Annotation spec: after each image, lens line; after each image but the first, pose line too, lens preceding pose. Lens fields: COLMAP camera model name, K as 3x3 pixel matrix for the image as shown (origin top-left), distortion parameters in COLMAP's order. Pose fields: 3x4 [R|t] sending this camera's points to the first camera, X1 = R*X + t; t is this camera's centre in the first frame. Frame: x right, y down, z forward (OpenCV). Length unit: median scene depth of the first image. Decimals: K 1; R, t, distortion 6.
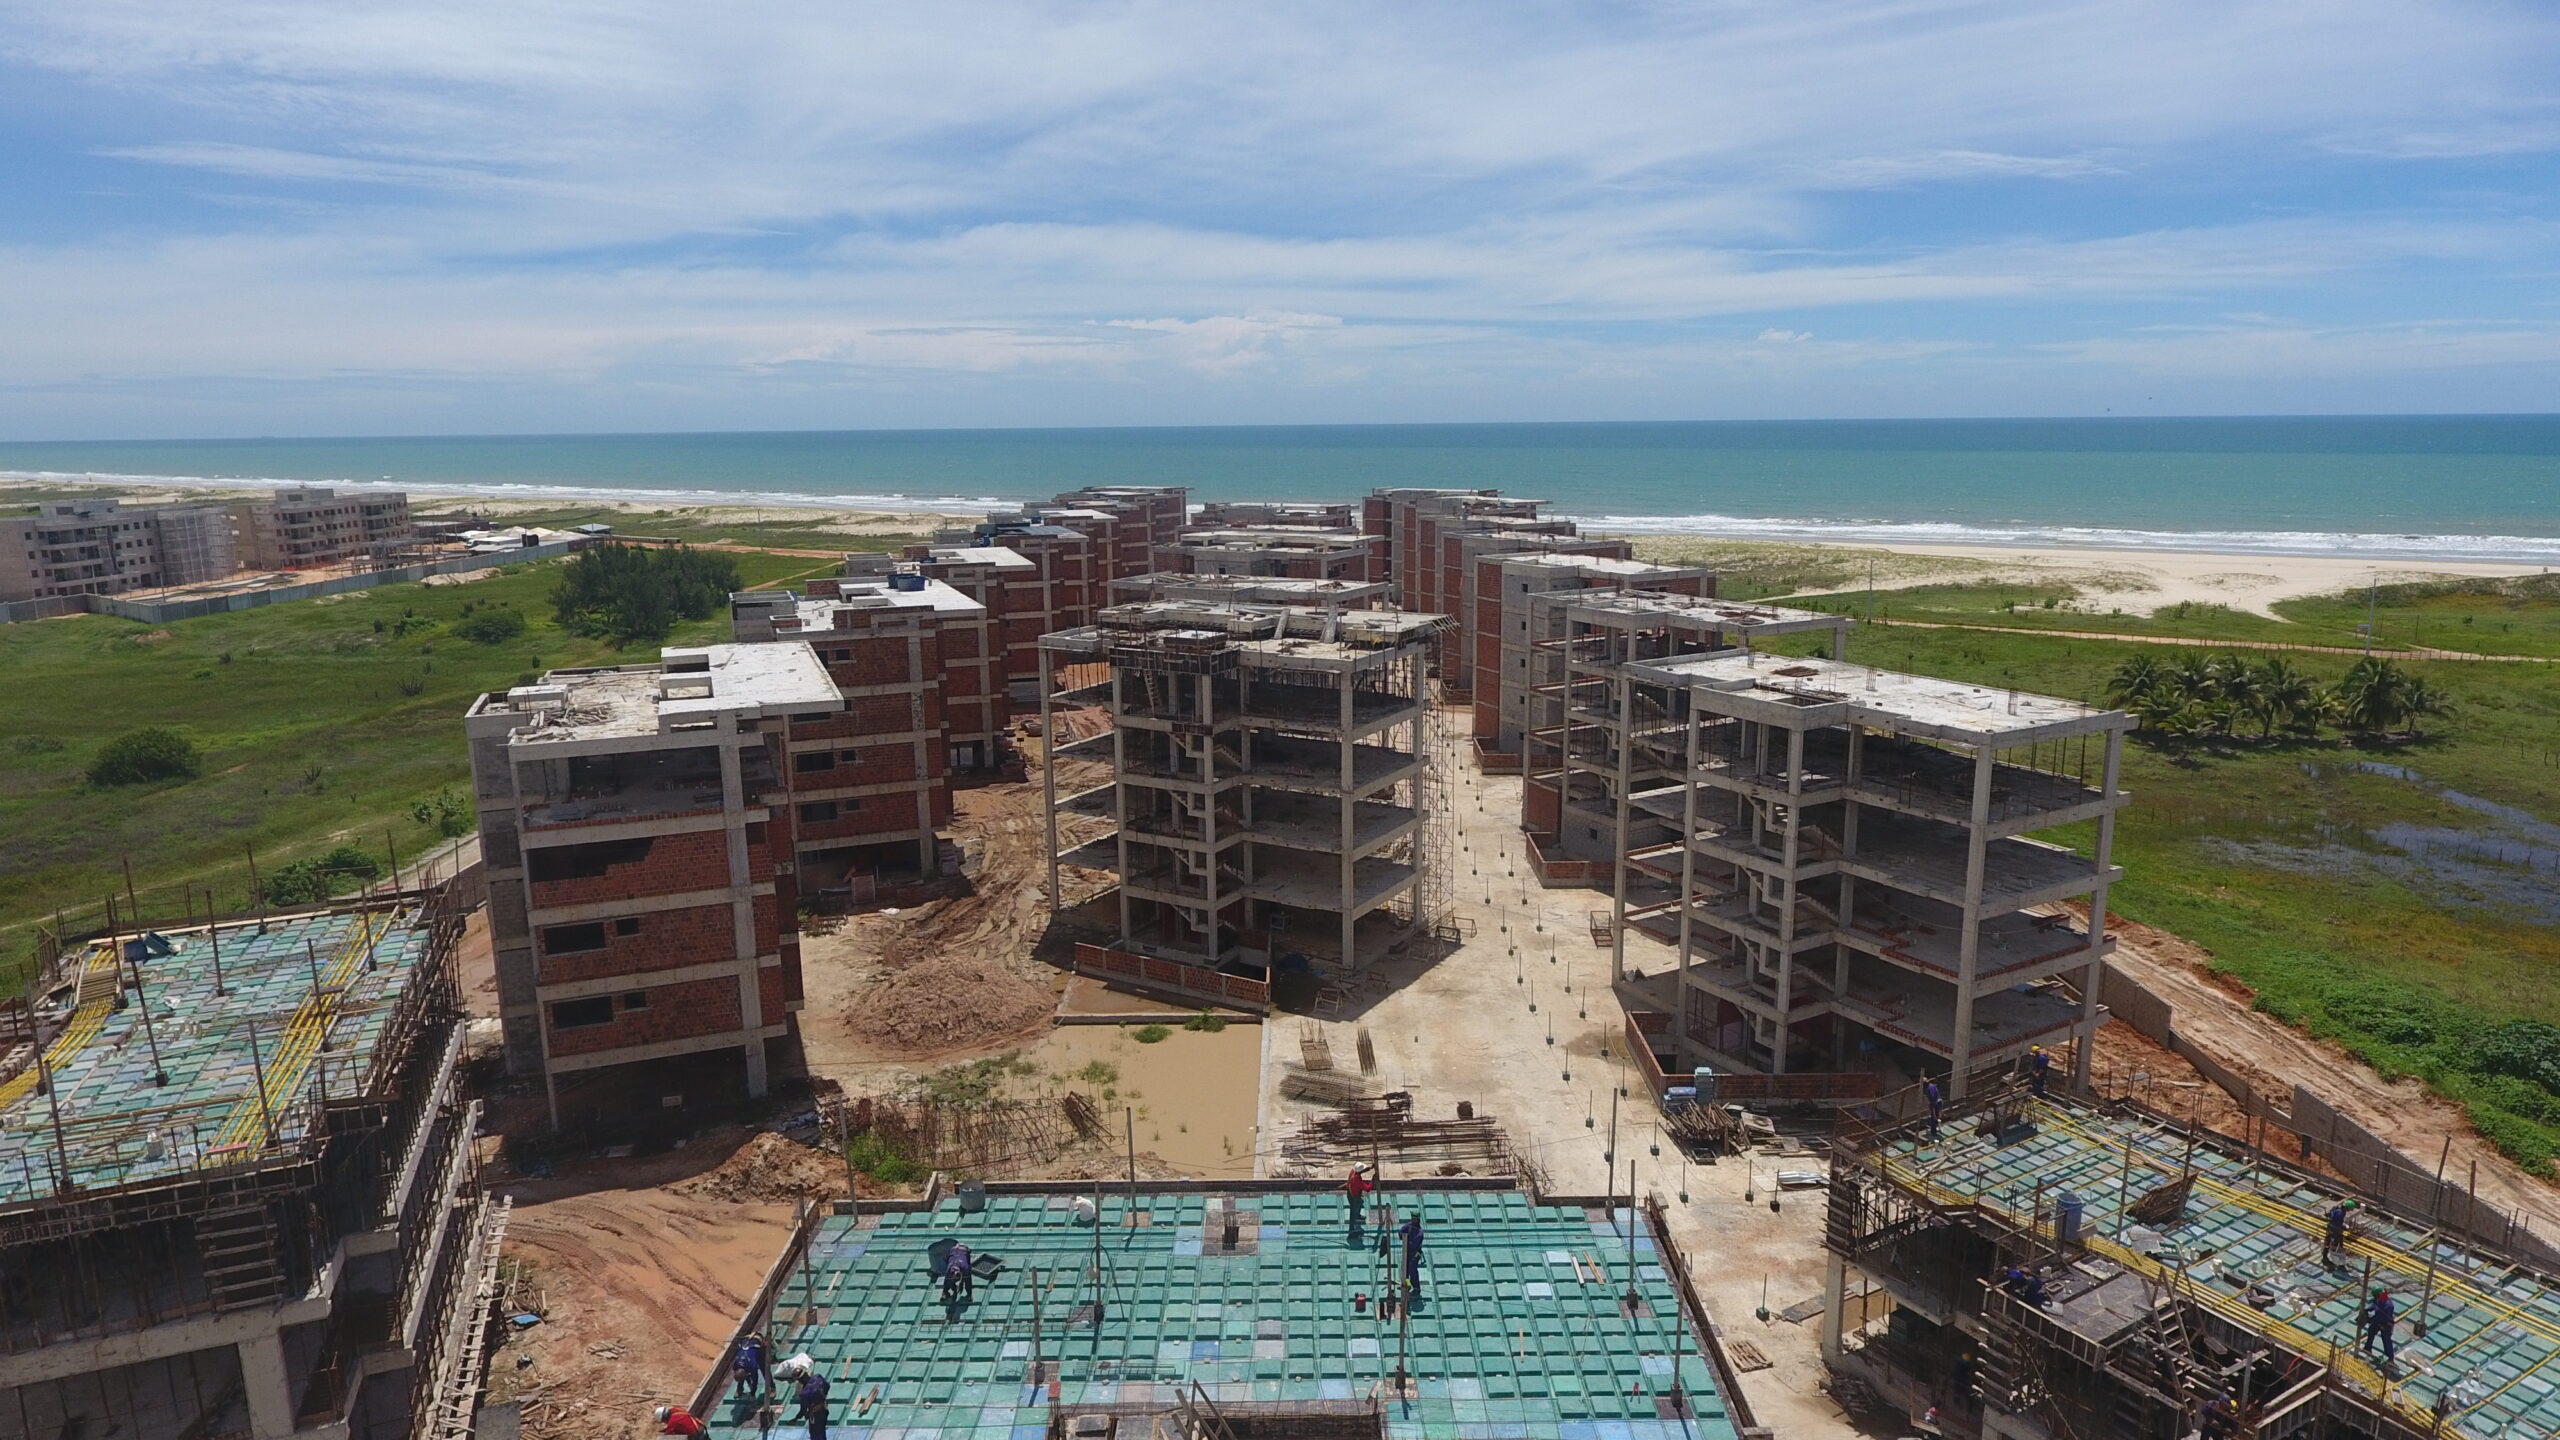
lens RADIAL K [[1502.3, 0, 1285.8], [0, 1502.3, 719.9], [0, 0, 1]] dist [-0.000698, -0.003665]
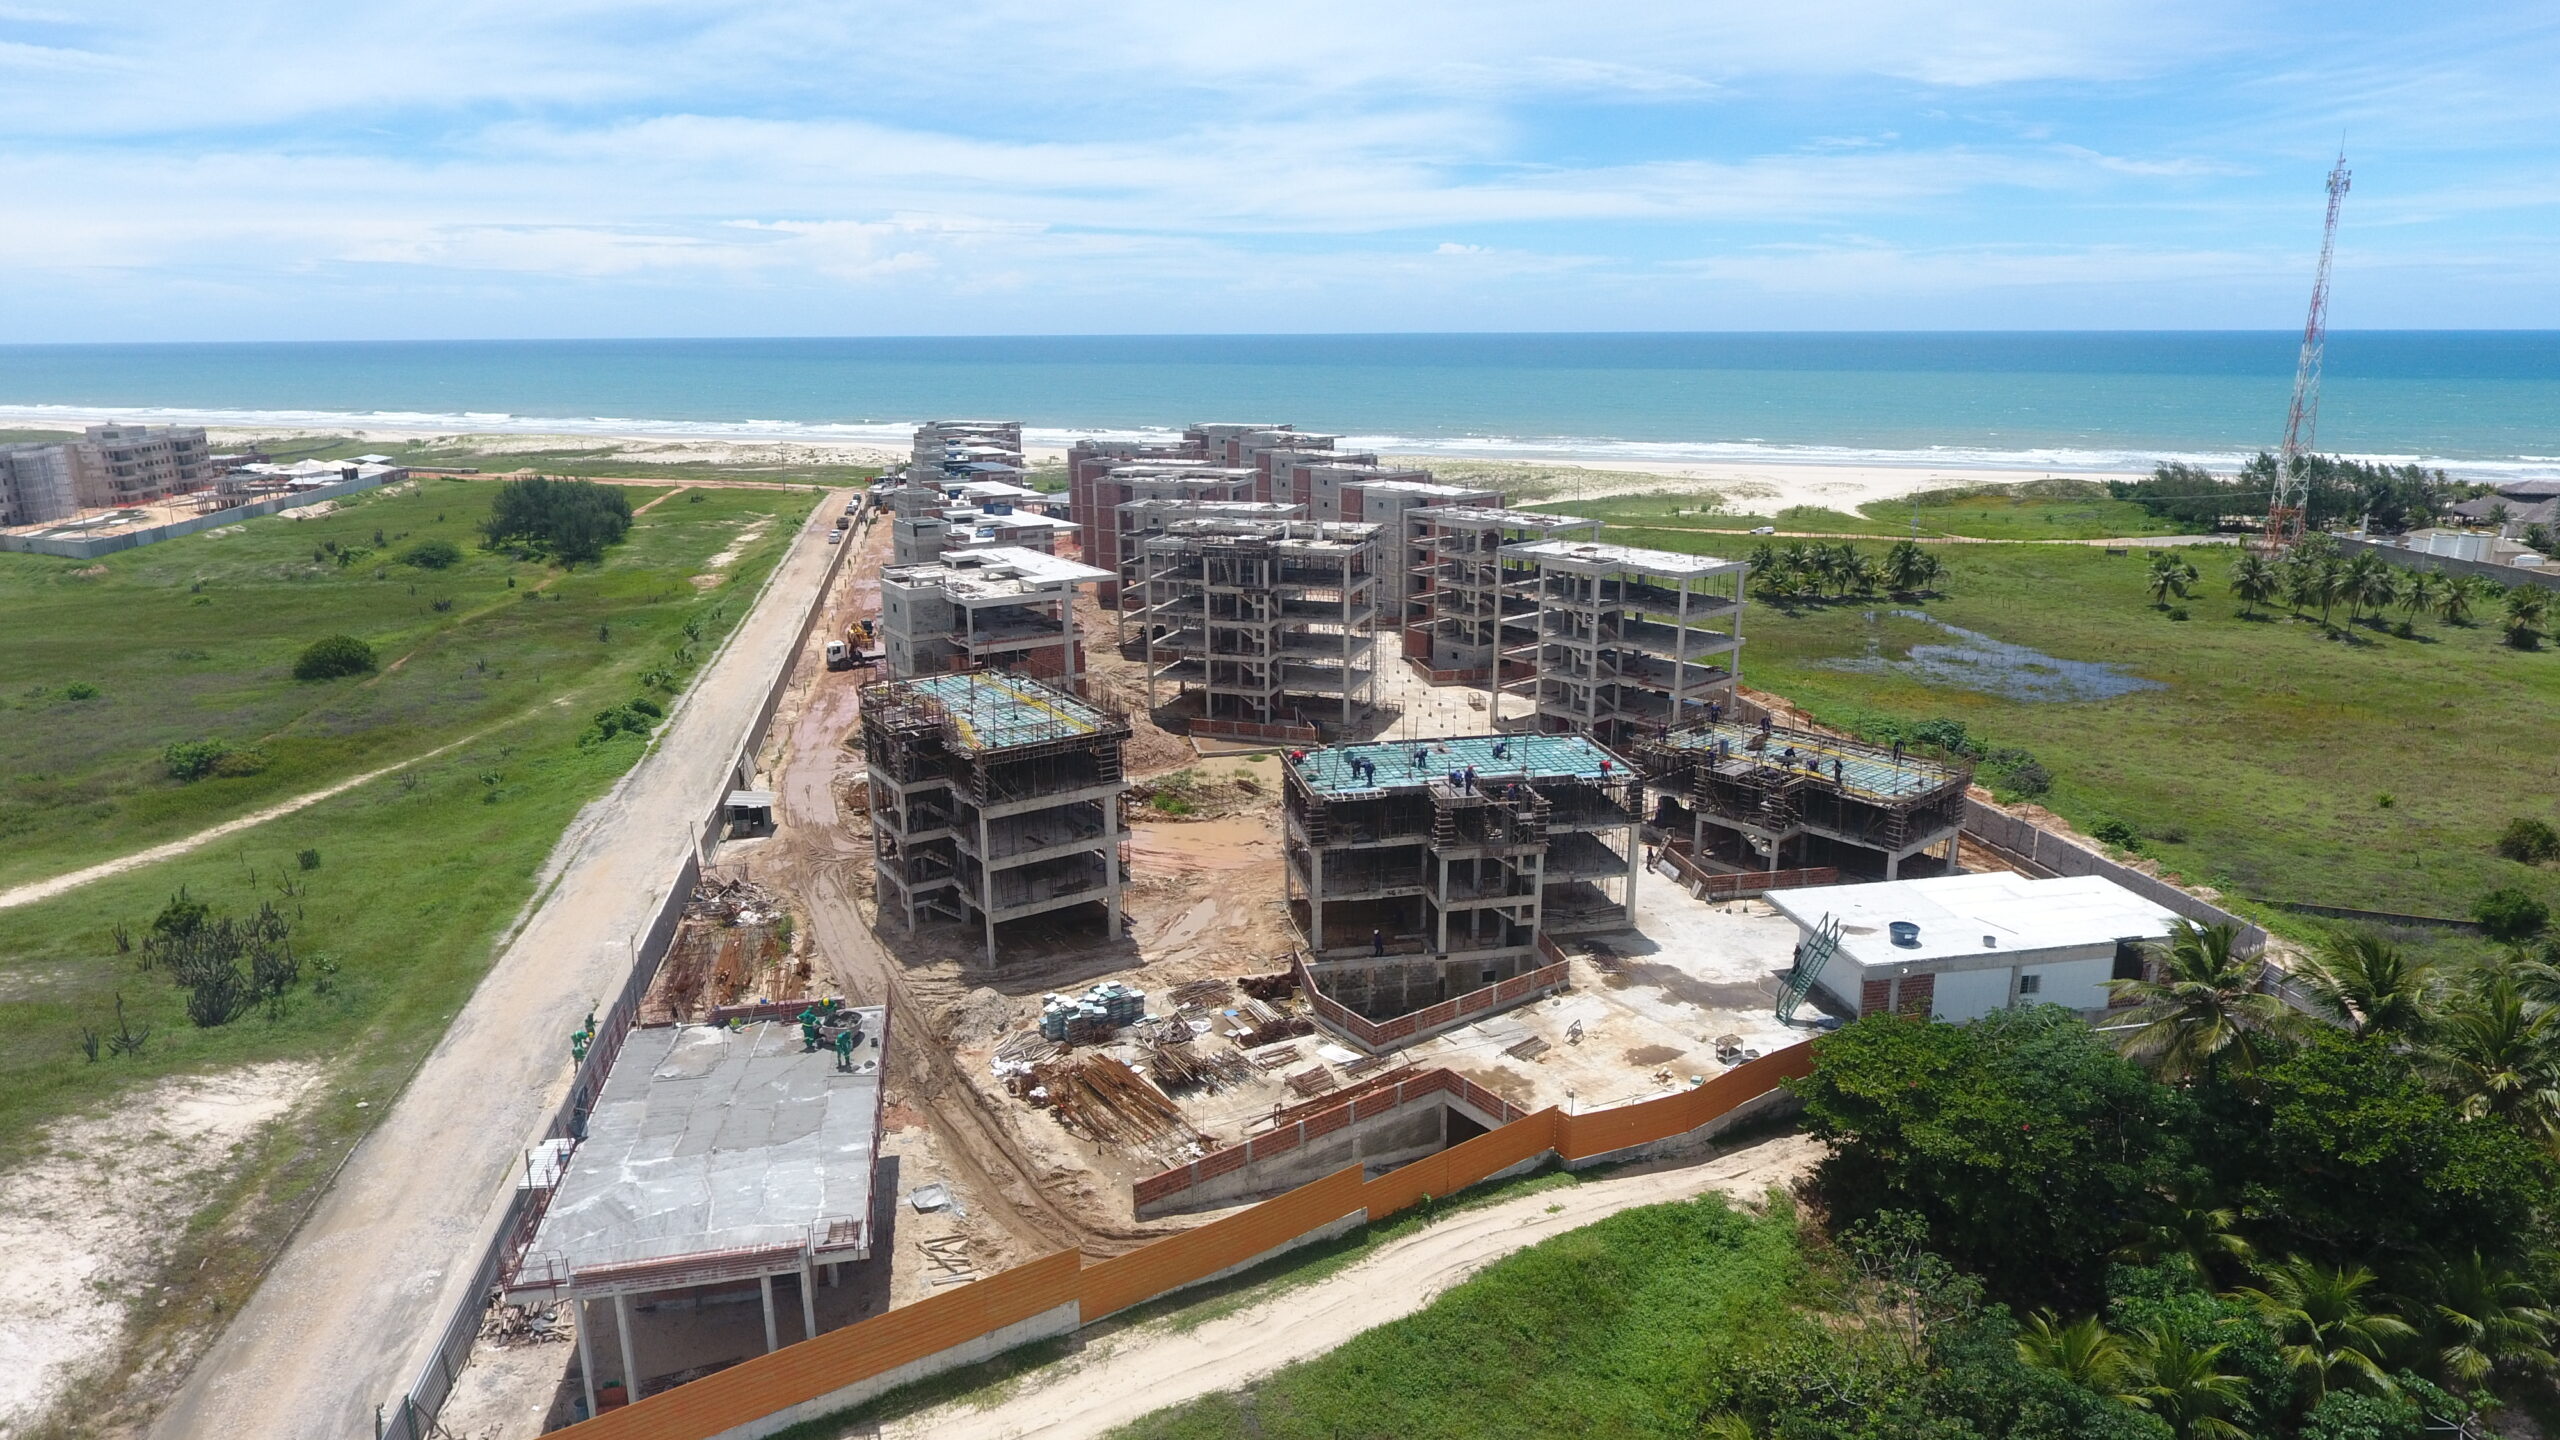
lens RADIAL K [[1502.3, 0, 1285.8], [0, 1502.3, 734.0], [0, 0, 1]] dist [-0.000698, -0.003665]
pose [[0.979381, -0.047543, 0.196346, -0.192893], [0.034608, 0.997030, 0.068795, 0.026438], [-0.199033, -0.060581, 0.978118, -0.366990]]
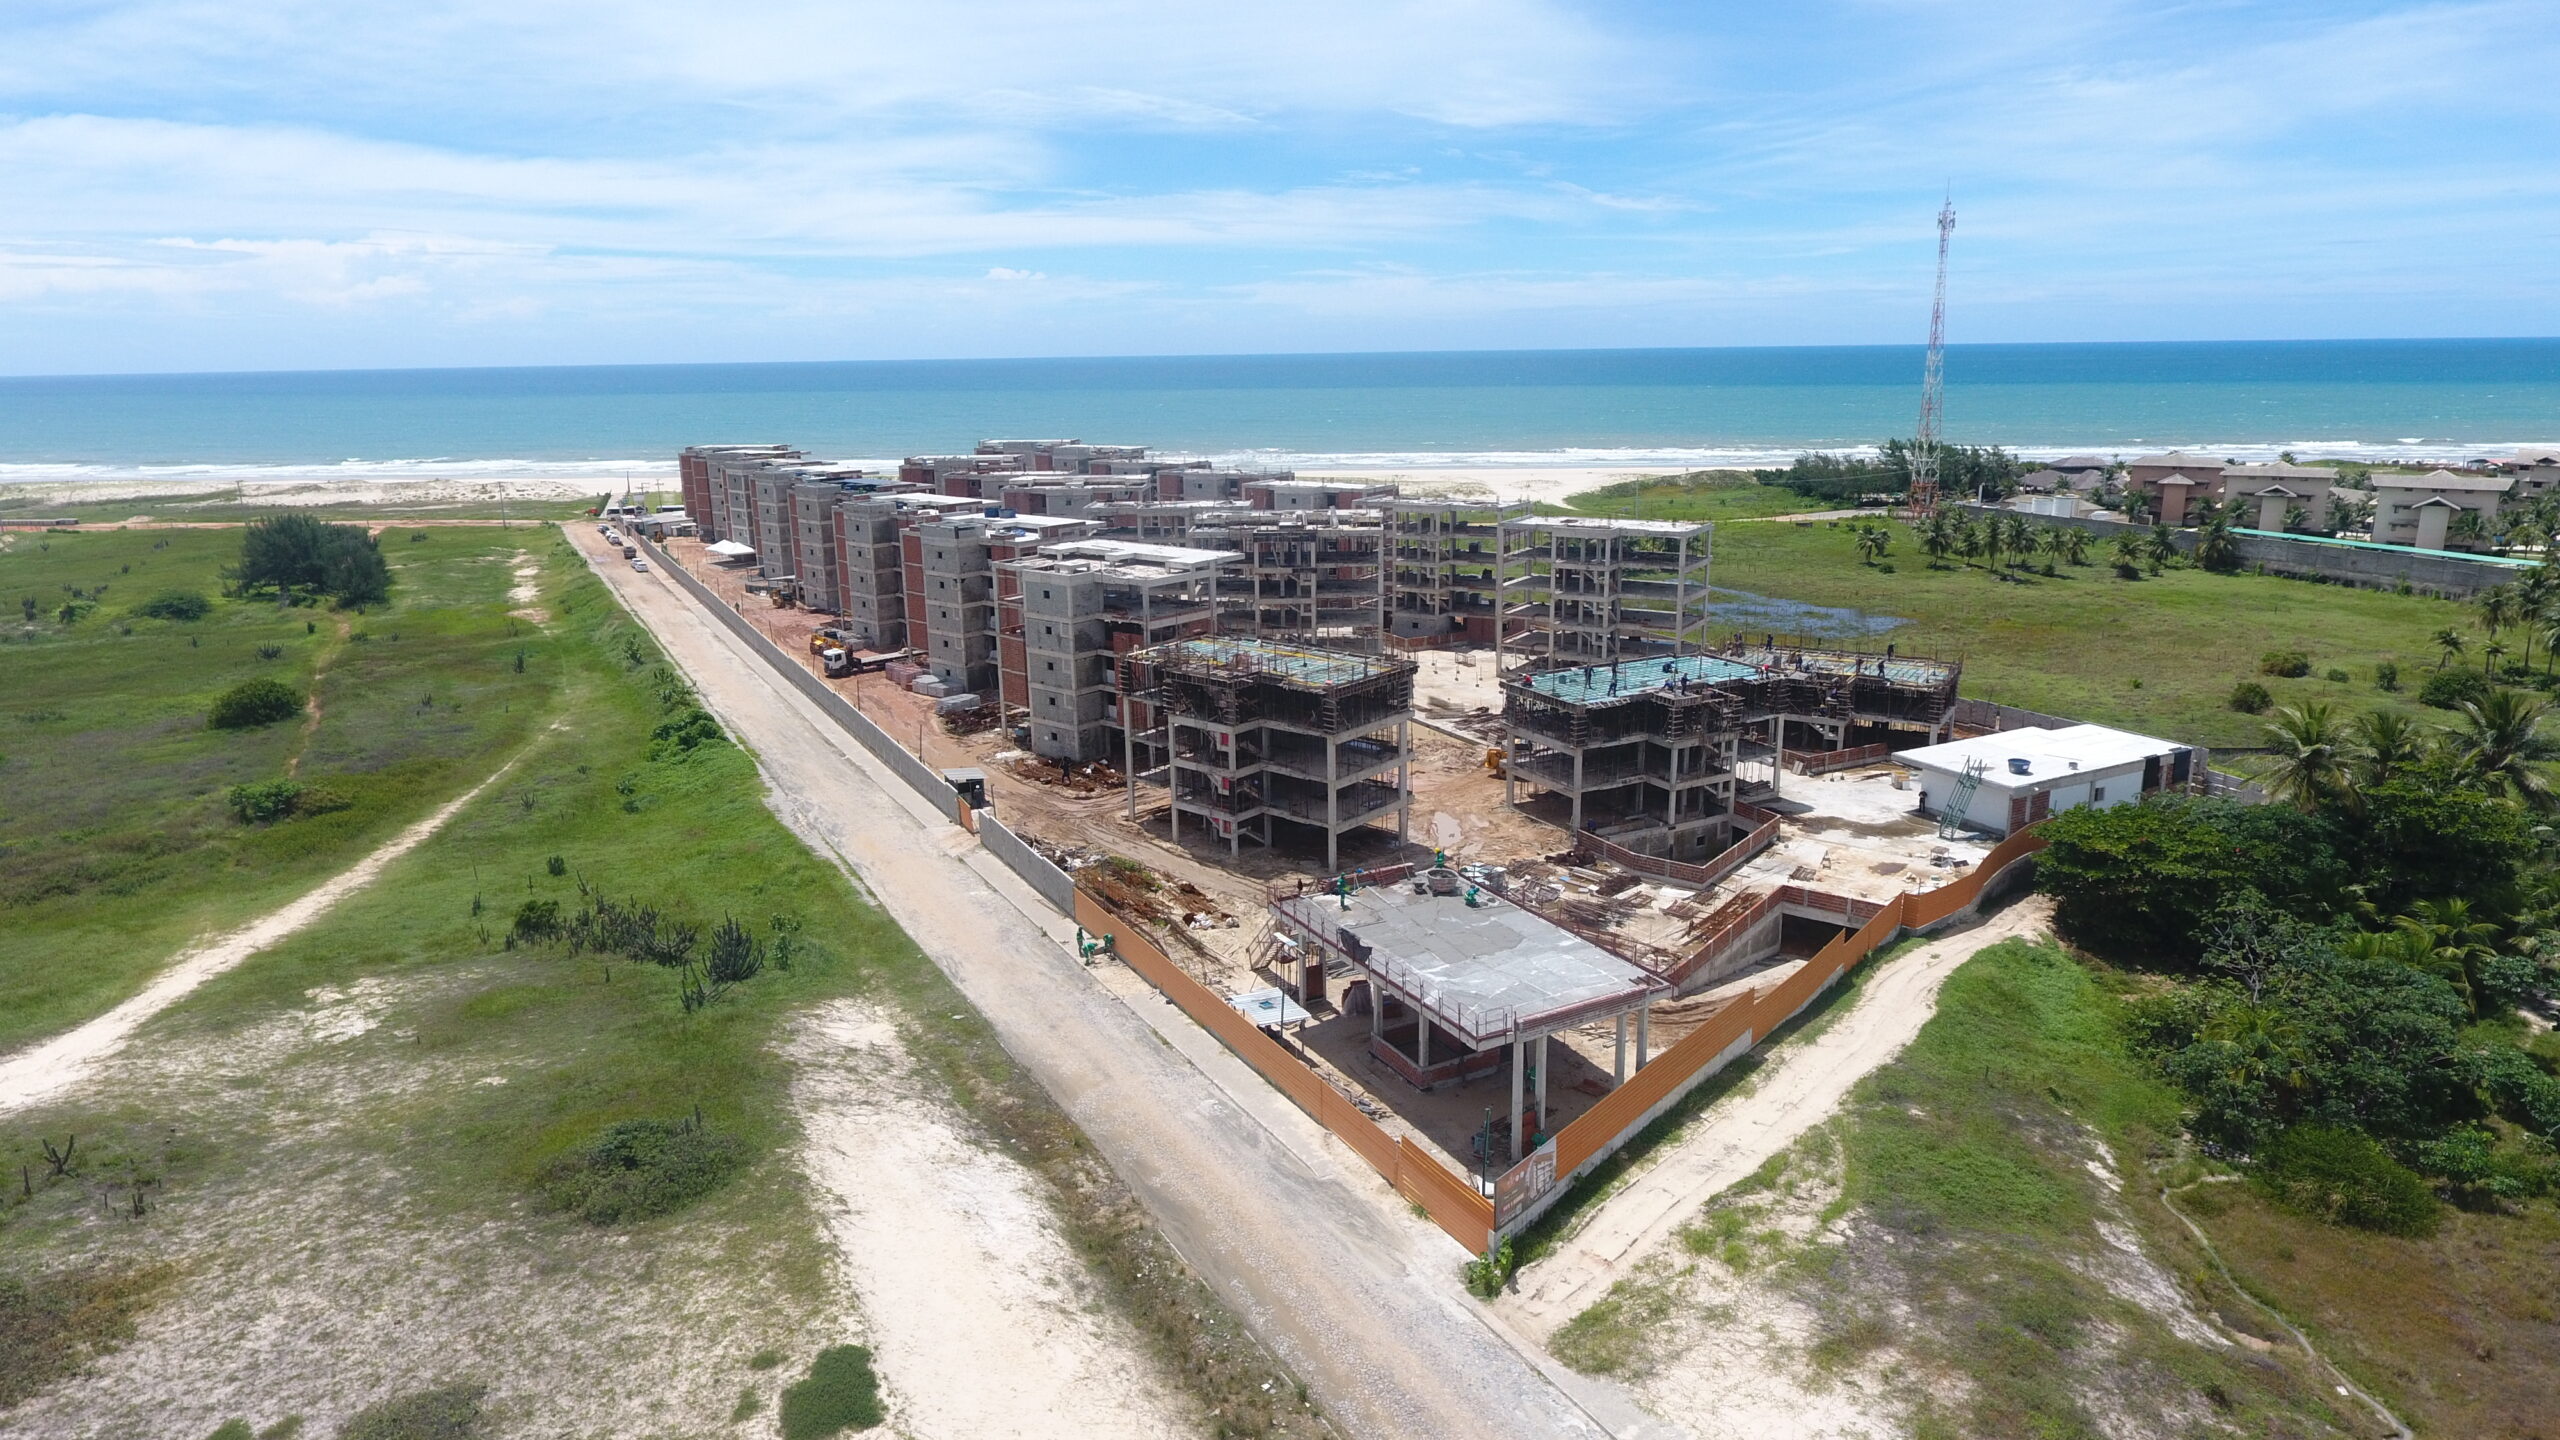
lens RADIAL K [[1502.3, 0, 1287.4], [0, 1502.3, 739.0], [0, 0, 1]] dist [-0.000698, -0.003665]
pose [[0.883001, -0.120648, 0.453600, -0.510539], [0.097201, 0.992453, 0.074754, 0.038464], [-0.459196, -0.021917, 0.888064, -0.378826]]
